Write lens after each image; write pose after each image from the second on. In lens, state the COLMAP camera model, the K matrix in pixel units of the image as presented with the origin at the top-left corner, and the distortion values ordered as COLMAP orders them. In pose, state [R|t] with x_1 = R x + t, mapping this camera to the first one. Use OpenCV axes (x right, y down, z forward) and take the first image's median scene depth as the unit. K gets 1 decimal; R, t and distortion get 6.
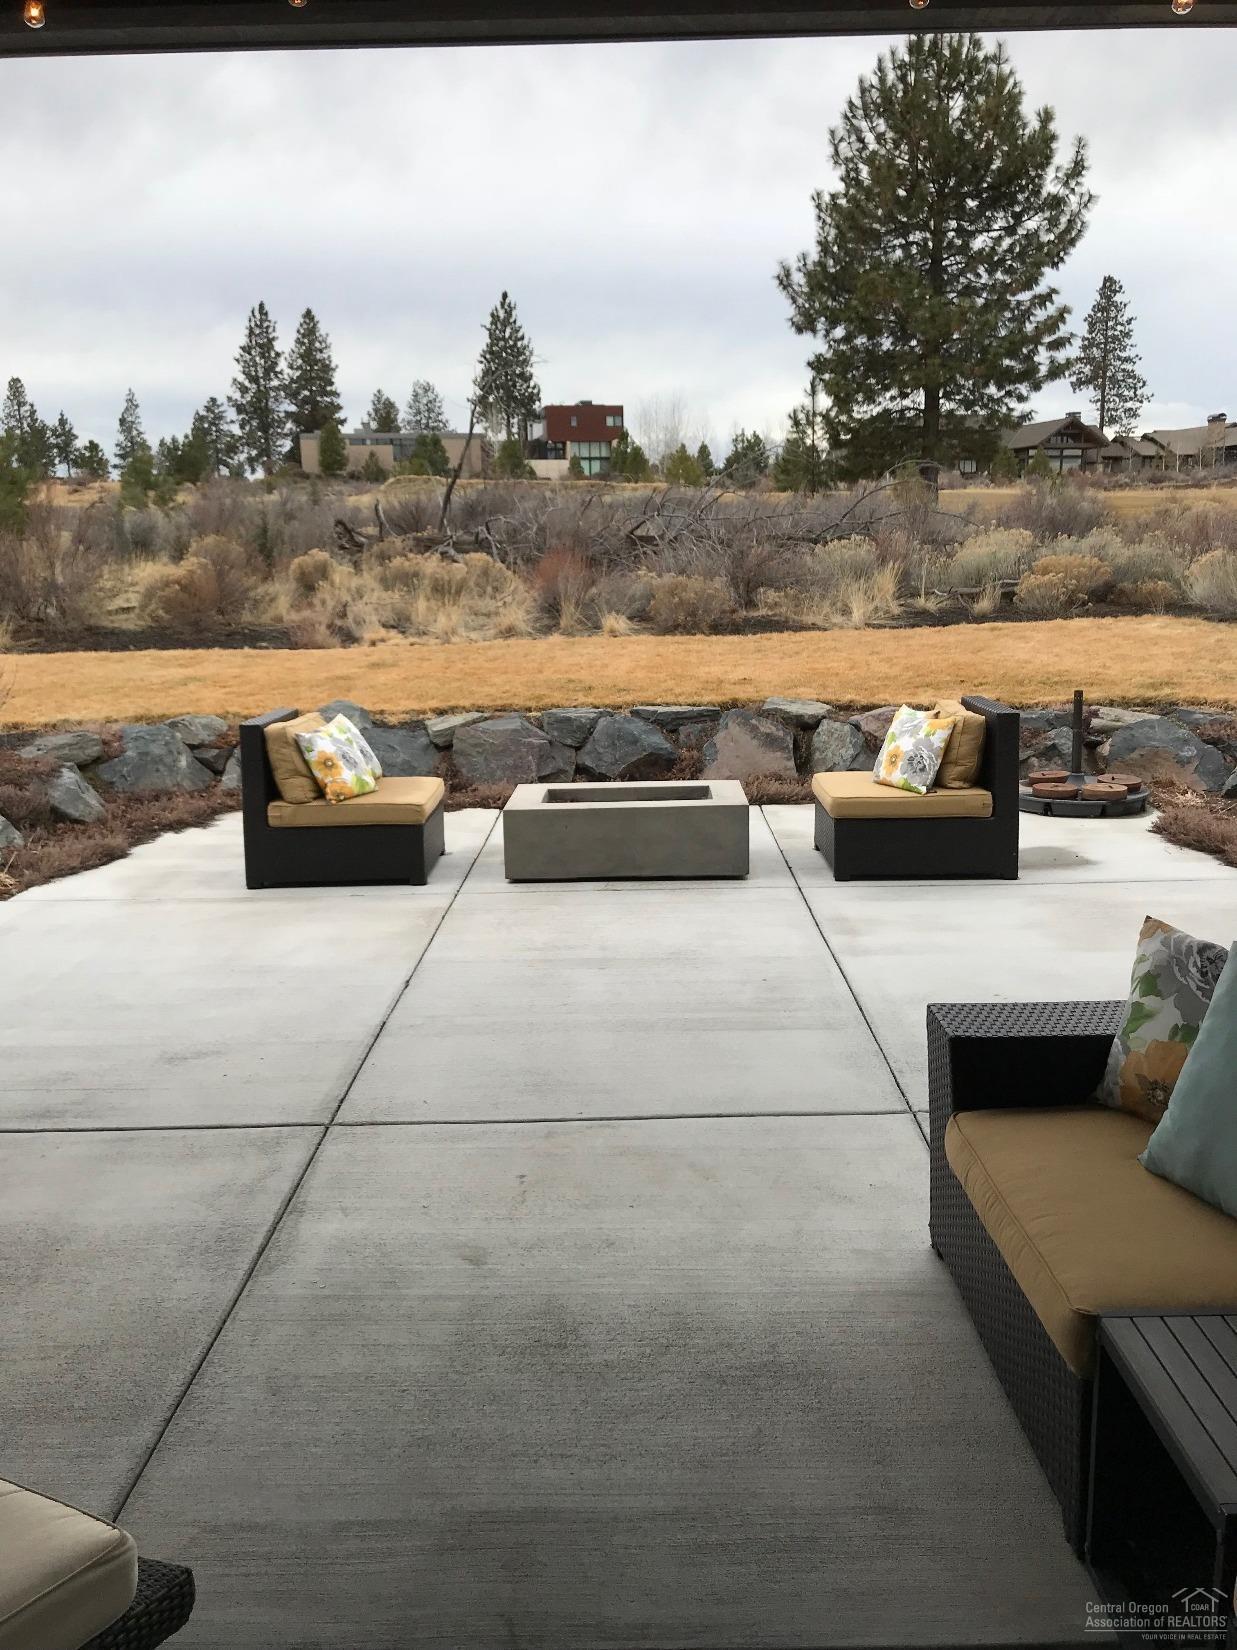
lens RADIAL K [[1353.8, 0, 615.0], [0, 1353.8, 828.5], [0, 0, 1]] dist [0.017616, -0.006190]
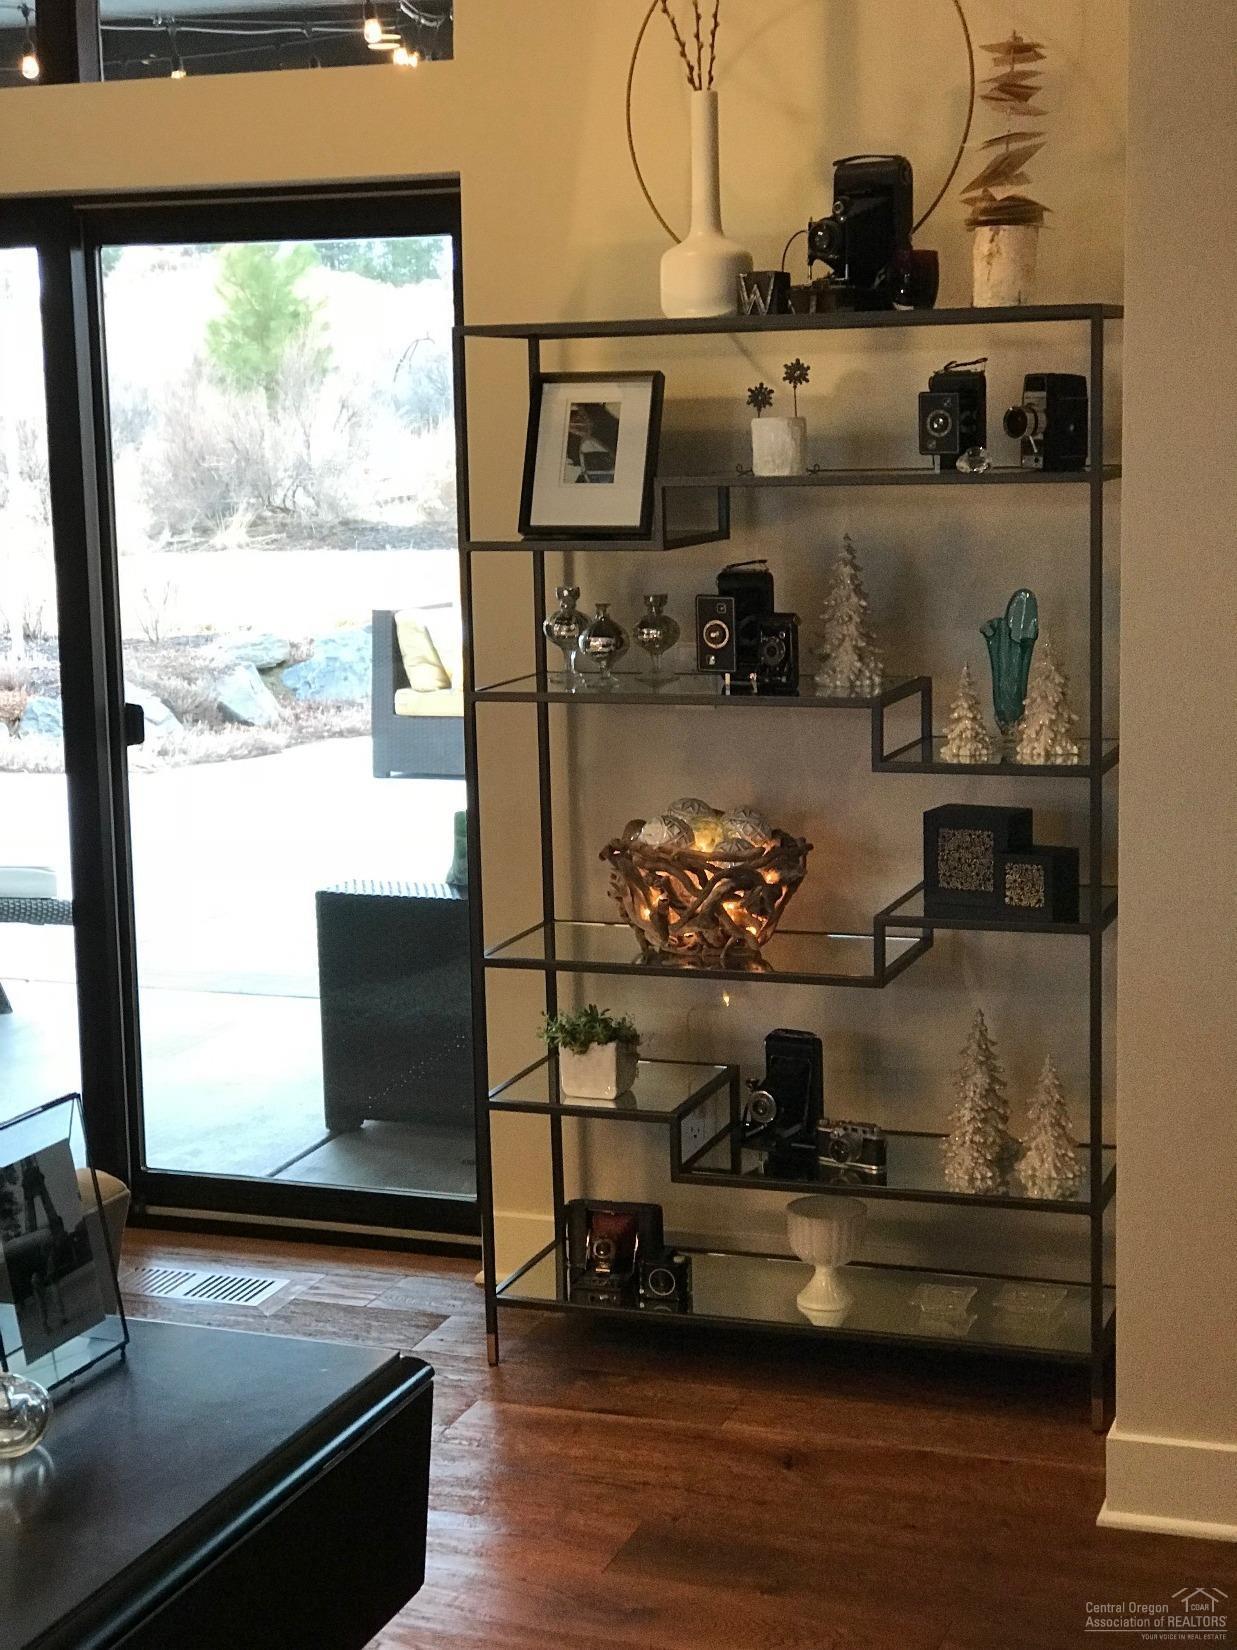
lens RADIAL K [[2738.3, 0, 621.3], [0, 2738.3, 822.3], [0, 0, 1]] dist [0.032334, 0.000000]
pose [[0.947652, 0.049220, -0.315490, 0.243011], [-0.063910, 0.997292, -0.036382, 0.063294], [0.312845, 0.054641, 0.948231, -0.379343]]
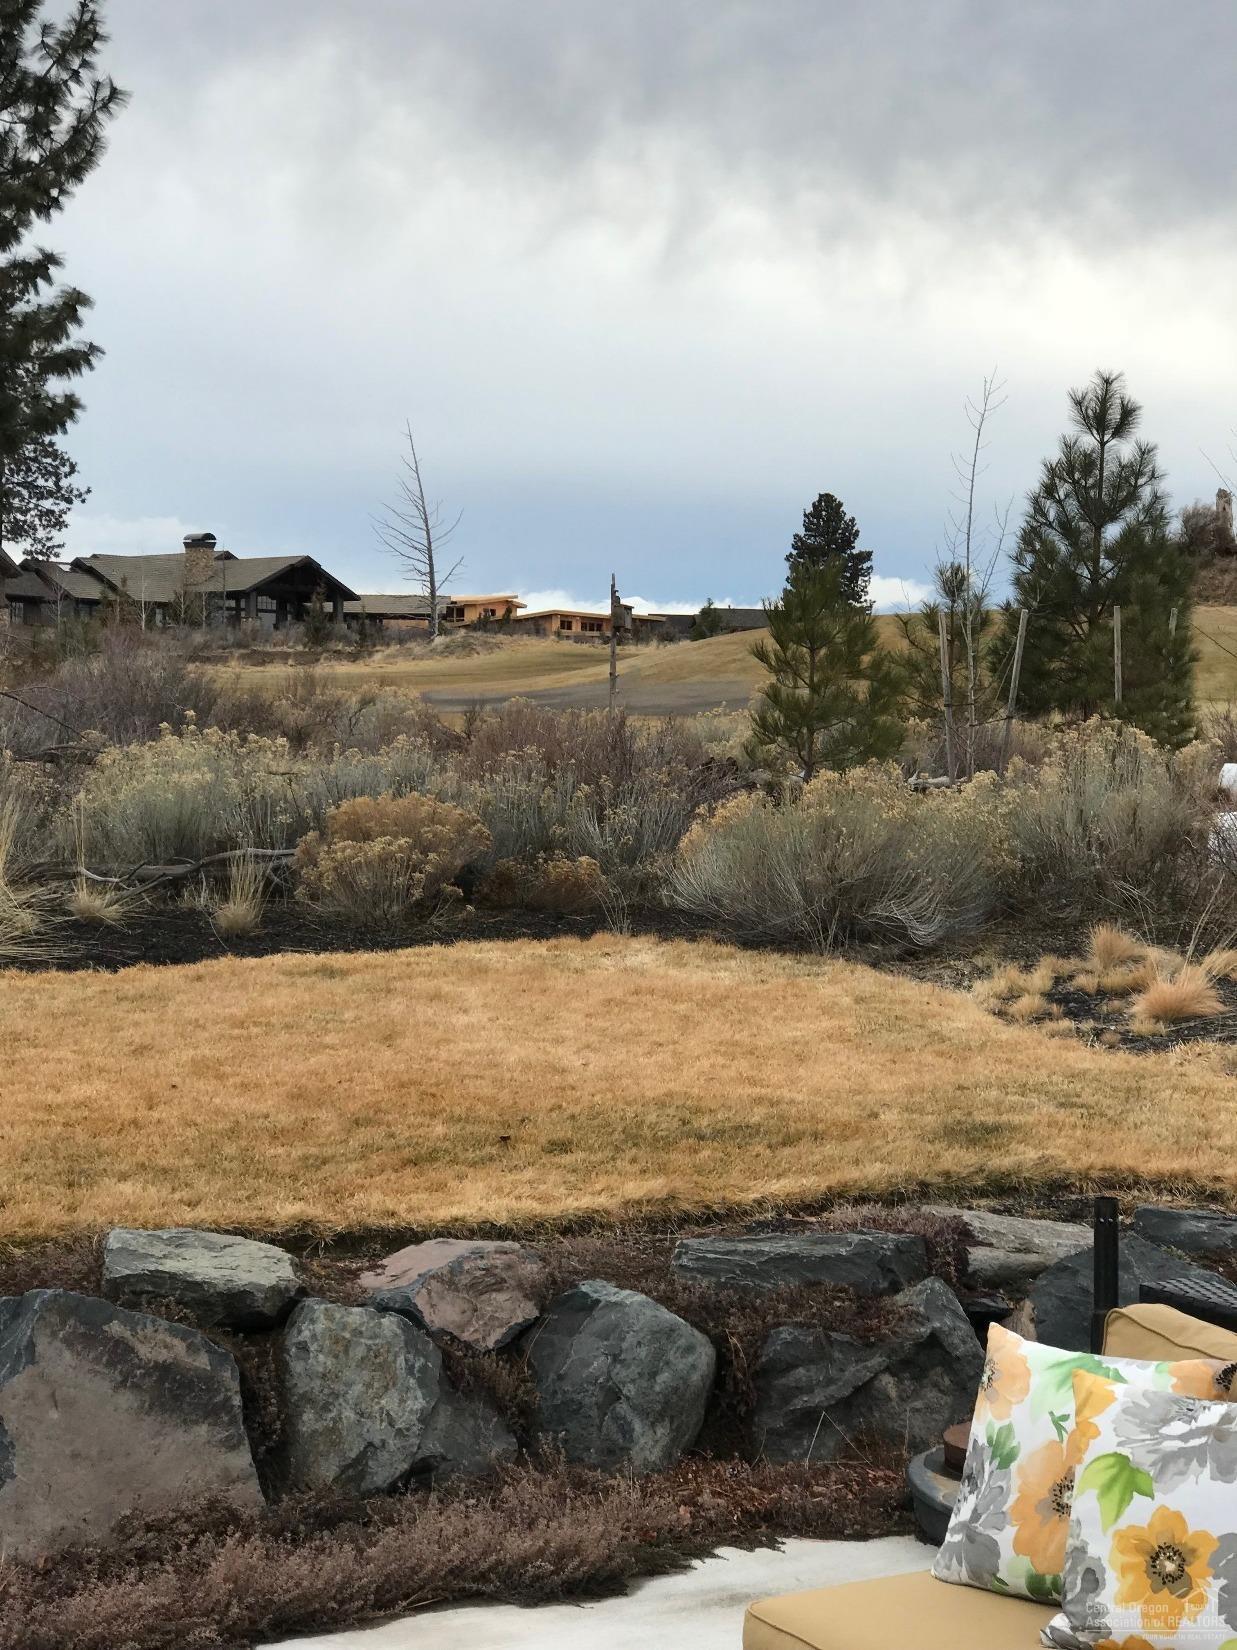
lens RADIAL K [[2738.3, 0, 619.5], [0, 2738.3, 817.0], [0, 0, 1]] dist [0.032334, 0.000000]
pose [[0.844920, 0.021933, 0.534443, -0.089100], [0.075674, 0.984208, -0.160027, -0.056533], [-0.529513, 0.175653, 0.829917, 0.272619]]
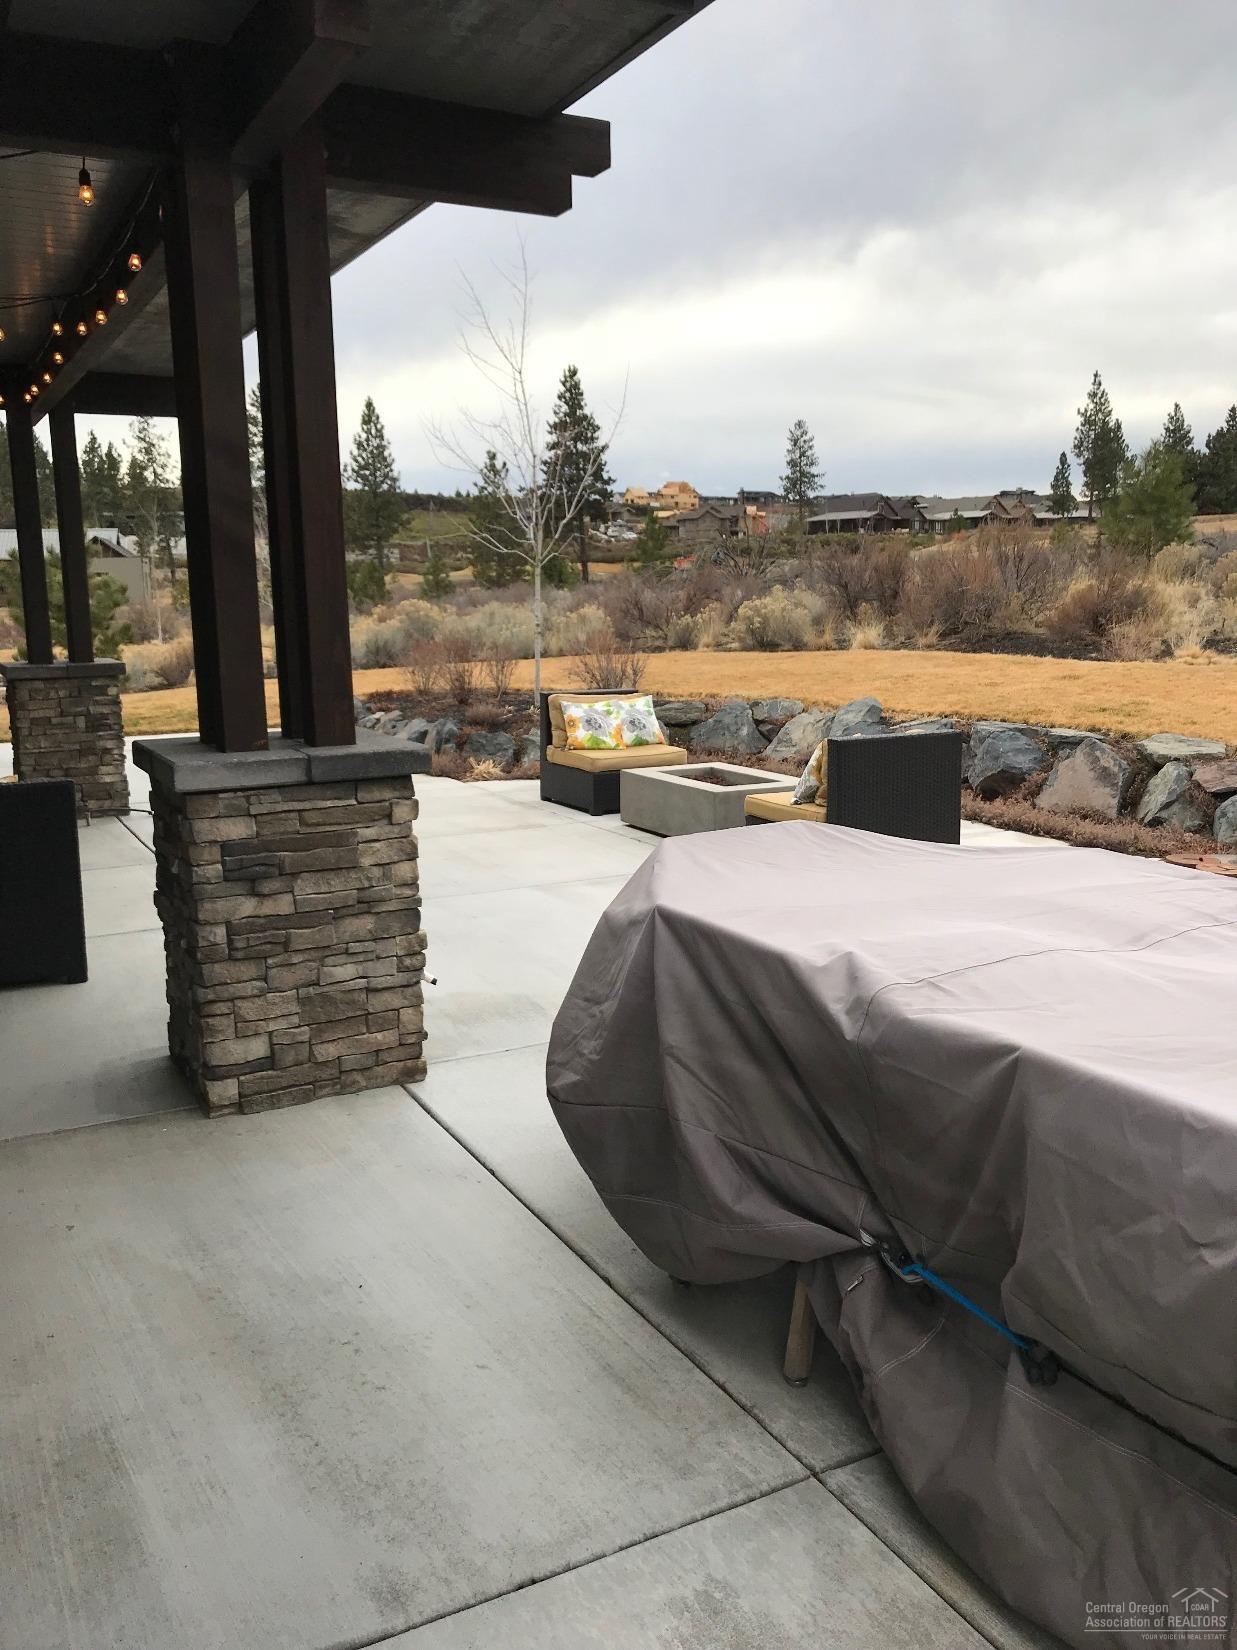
lens RADIAL K [[1353.8, 0, 623.1], [0, 1353.8, 828.2], [0, 0, 1]] dist [0.017616, -0.006190]
pose [[0.473546, 0.167485, -0.864698, 0.527741], [-0.167324, 0.980982, 0.098374, -0.043372], [0.864729, 0.098100, 0.492565, 0.154330]]
